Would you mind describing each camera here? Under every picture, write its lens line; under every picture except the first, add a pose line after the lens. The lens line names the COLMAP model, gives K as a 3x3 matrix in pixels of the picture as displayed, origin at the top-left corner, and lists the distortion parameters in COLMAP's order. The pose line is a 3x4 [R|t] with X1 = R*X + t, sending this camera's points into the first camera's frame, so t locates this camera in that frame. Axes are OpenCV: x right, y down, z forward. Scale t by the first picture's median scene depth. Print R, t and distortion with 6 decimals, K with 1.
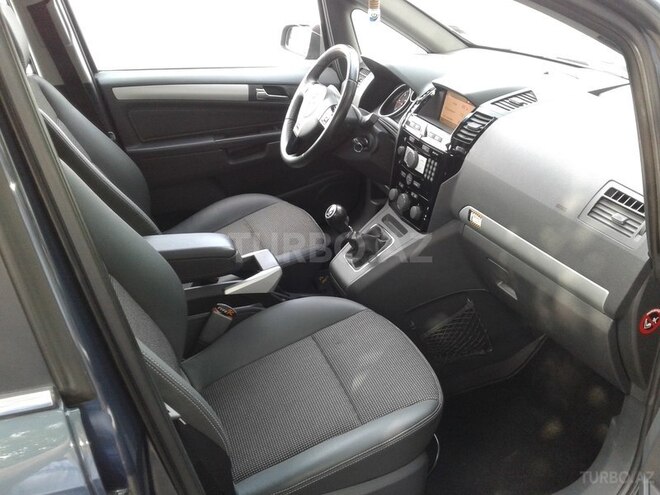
lens RADIAL K [[640.3, 0, 330.0], [0, 640.3, 247.5], [0, 0, 1]] dist [0.006676, -0.114167]
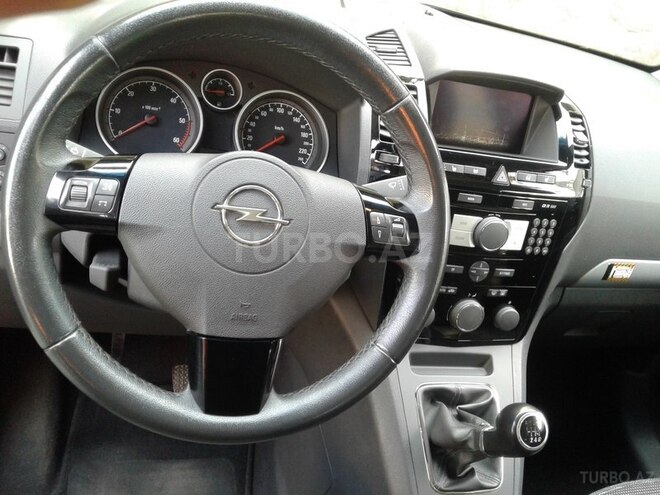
lens RADIAL K [[640.3, 0, 330.0], [0, 640.3, 247.5], [0, 0, 1]] dist [0.006676, -0.114167]
pose [[0.156529, -0.512214, 0.844474, -0.319495], [0.235370, 0.849725, 0.471772, -0.402369], [-0.959218, 0.124918, 0.253566, 1.031257]]
